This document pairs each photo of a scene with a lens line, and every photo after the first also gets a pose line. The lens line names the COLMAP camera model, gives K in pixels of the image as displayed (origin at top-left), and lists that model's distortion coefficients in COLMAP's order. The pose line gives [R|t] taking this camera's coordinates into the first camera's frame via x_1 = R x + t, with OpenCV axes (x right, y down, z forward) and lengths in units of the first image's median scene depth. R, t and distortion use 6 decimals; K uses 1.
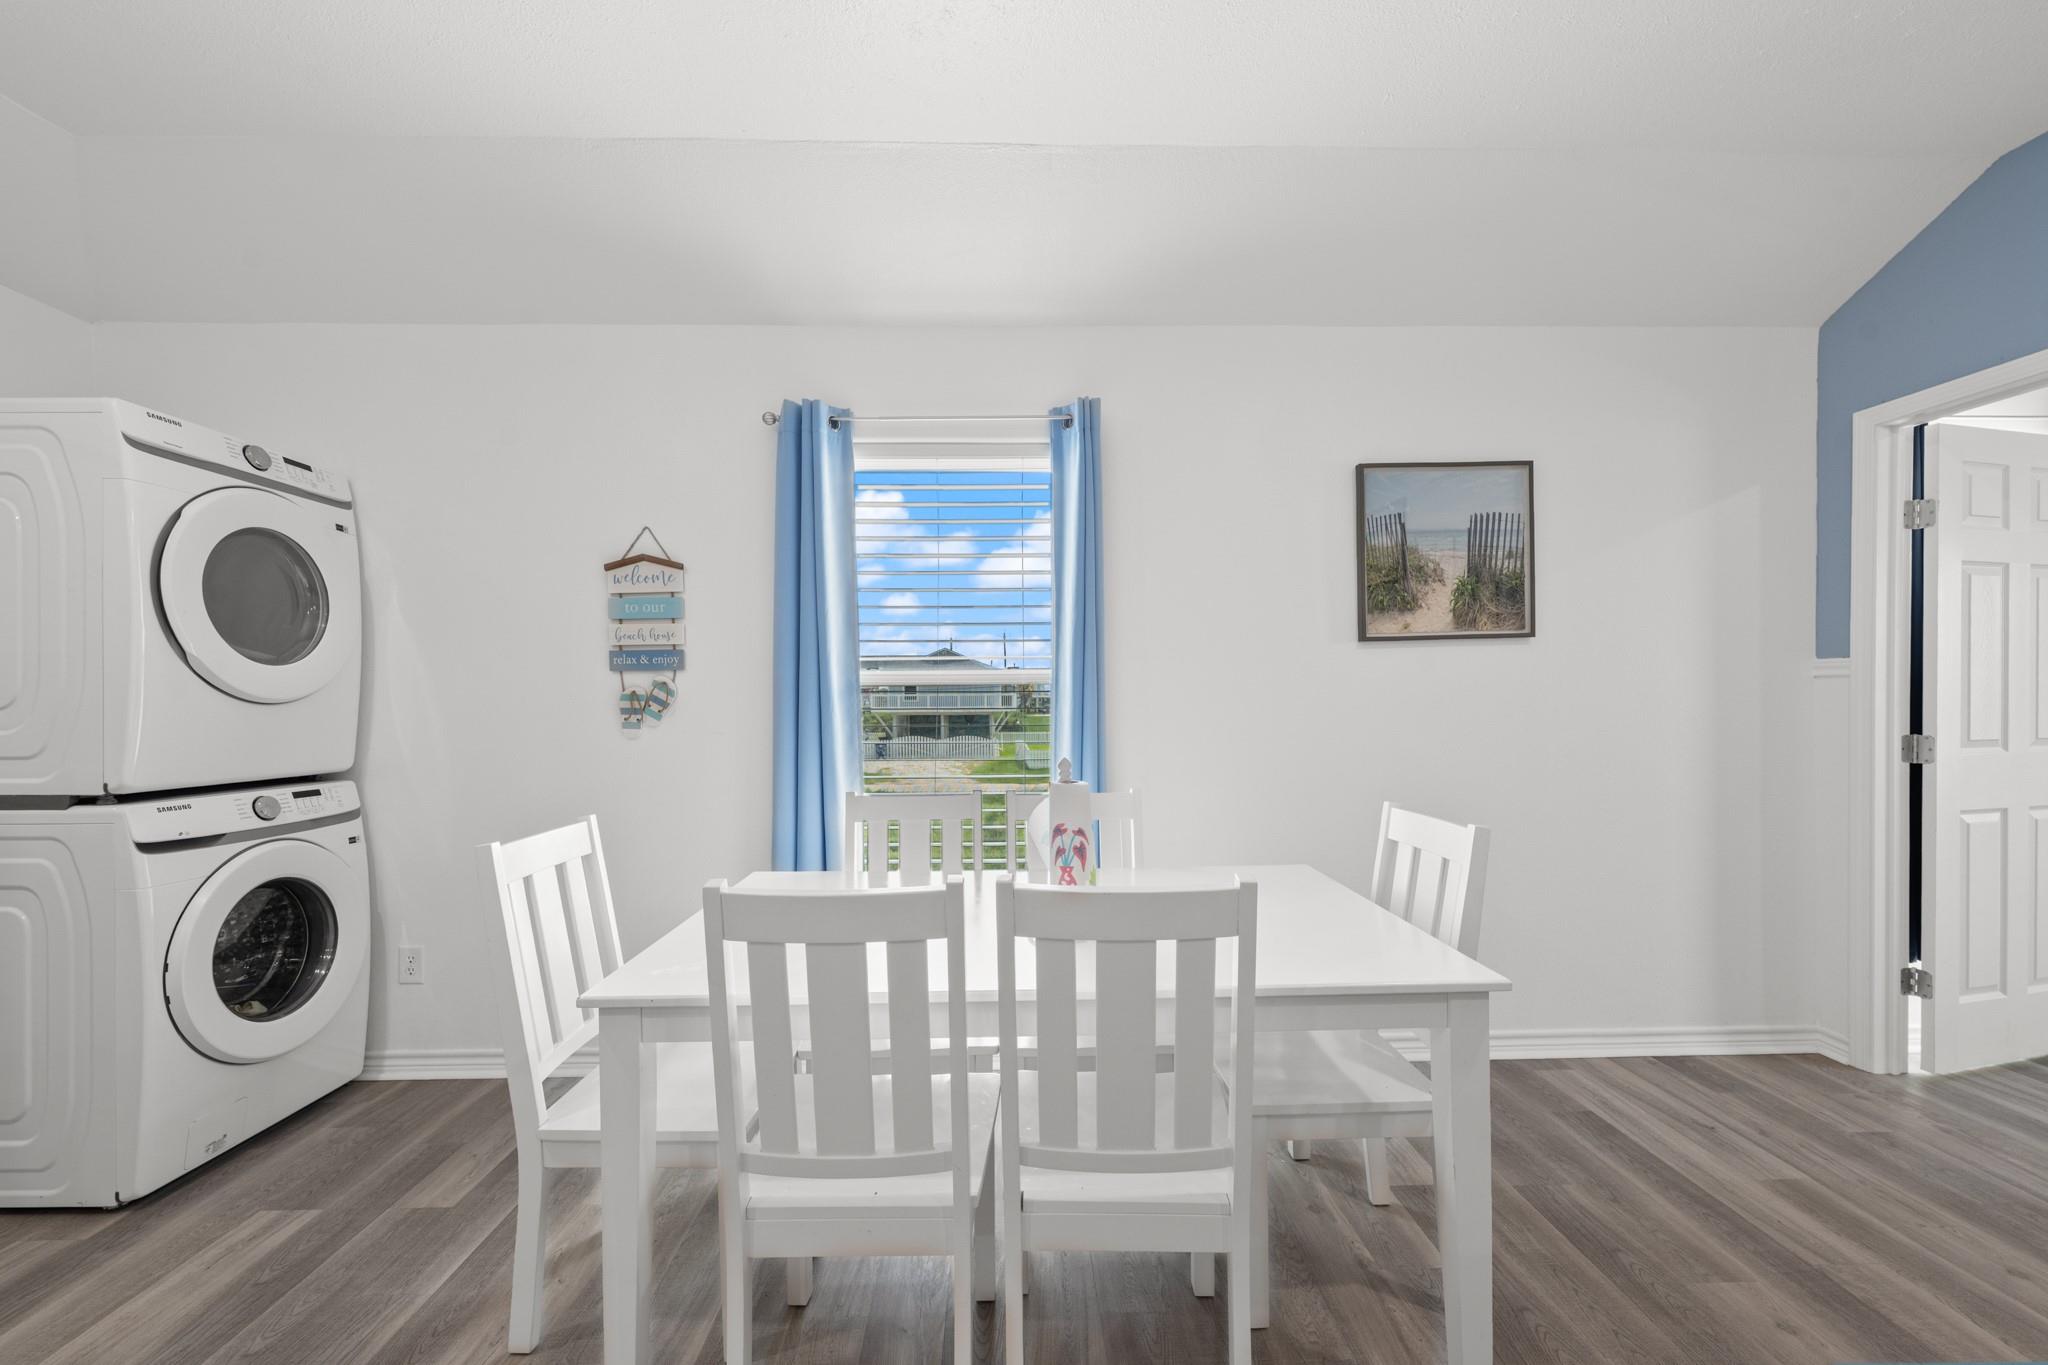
lens RADIAL K [[804.1, 0, 1021.0], [0, 804.1, 699.6], [0, 0, 1]] dist [-0.008685, -0.000119]
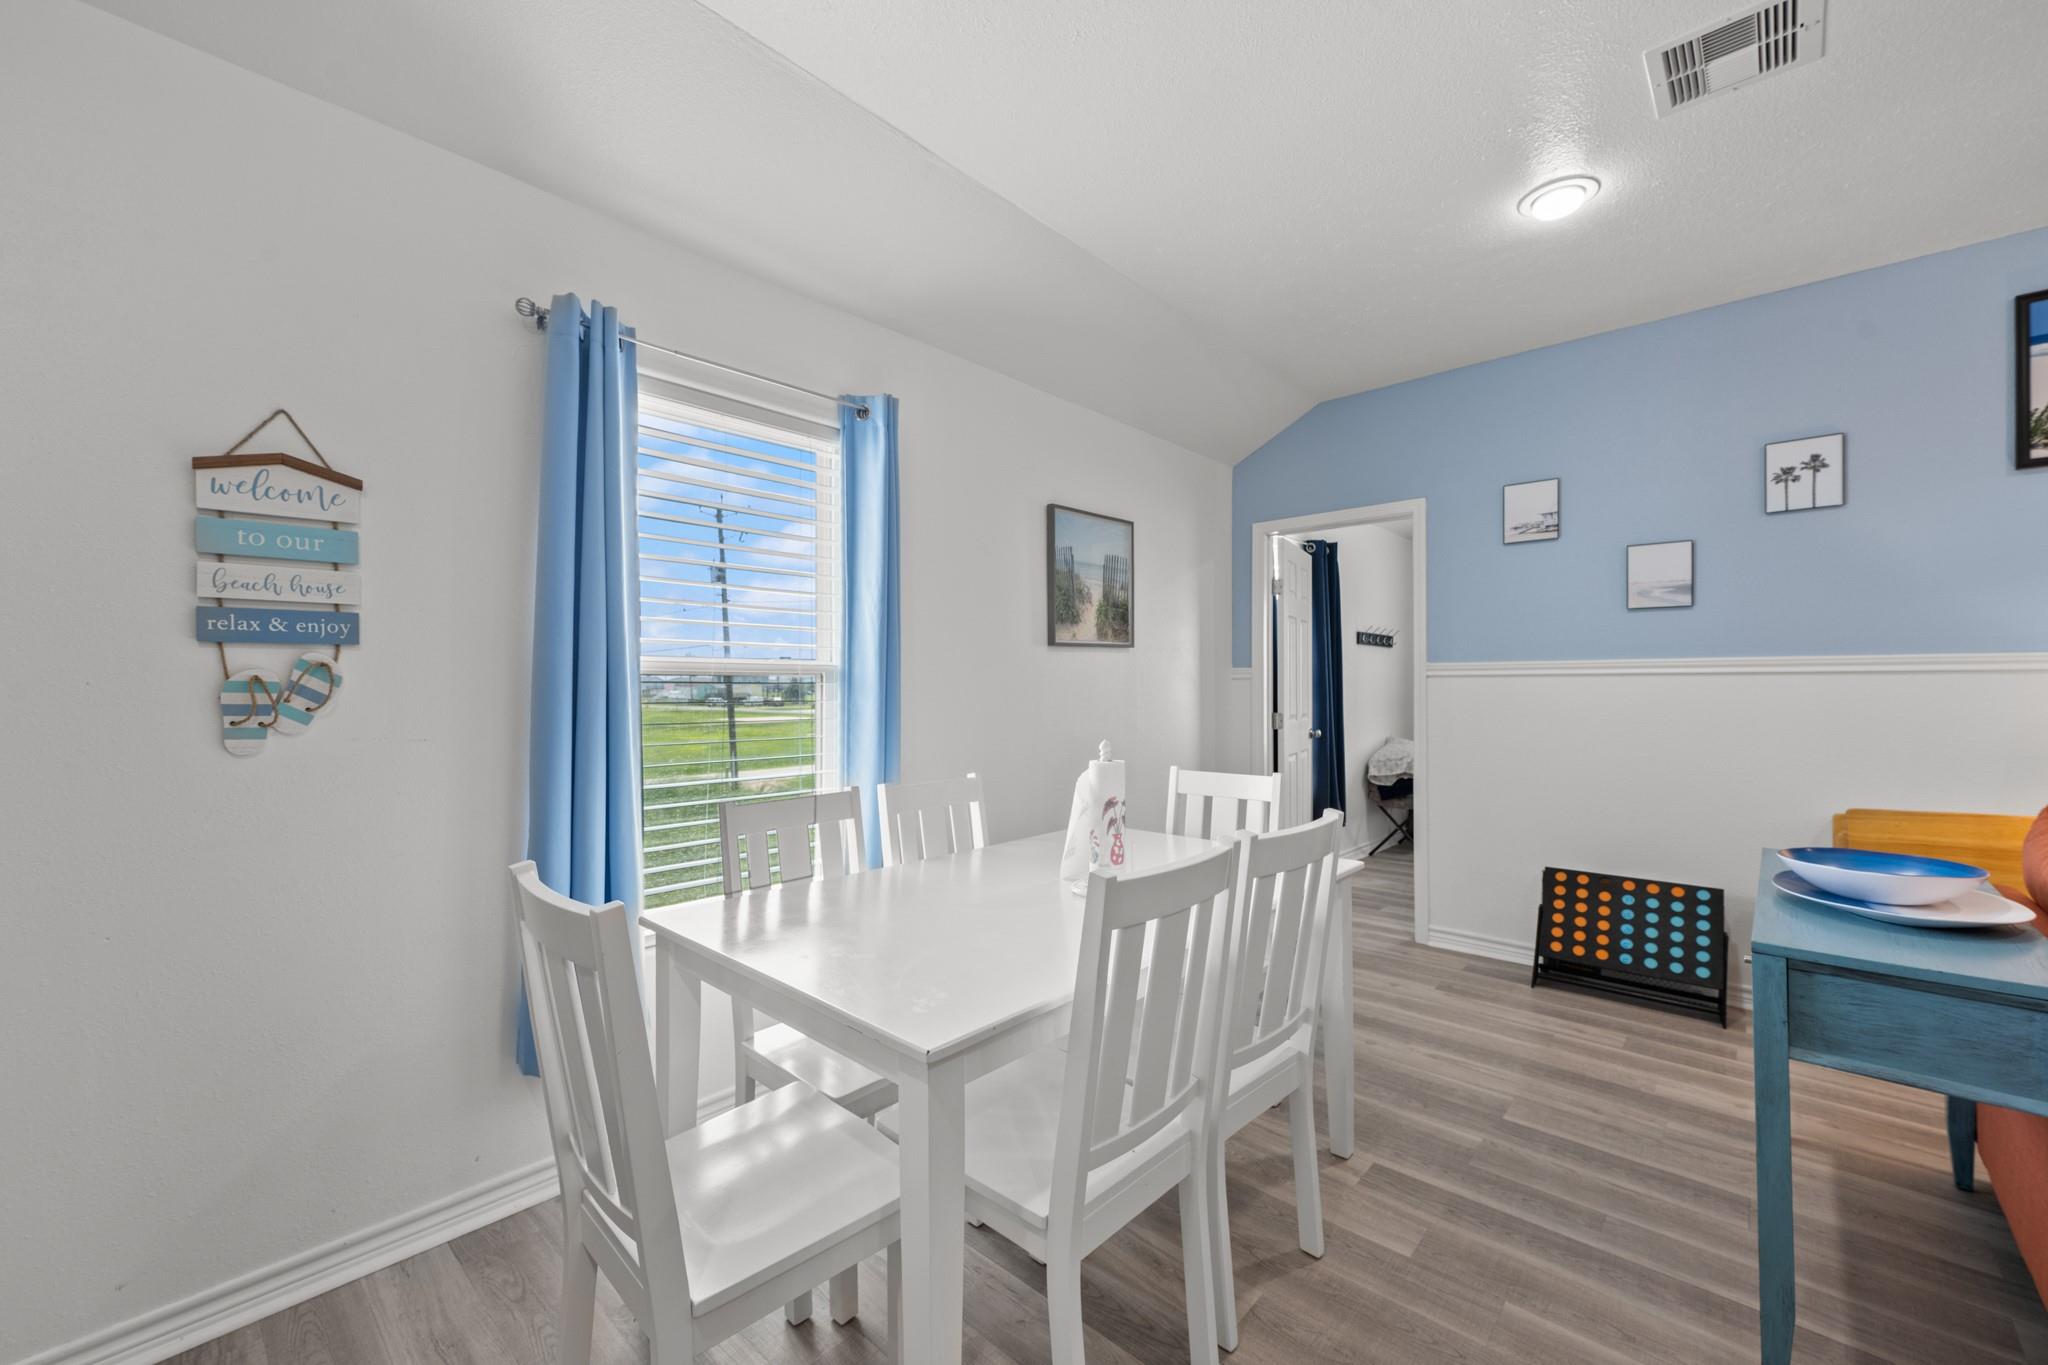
lens RADIAL K [[804.1, 0, 1028.8], [0, 804.1, 678.9], [0, 0, 1]] dist [-0.008685, -0.000119]
pose [[0.693030, 0.013572, 0.720781, -0.508518], [0.001632, 0.999791, -0.020395, 0.004378], [-0.720907, 0.015311, 0.692863, 0.167401]]
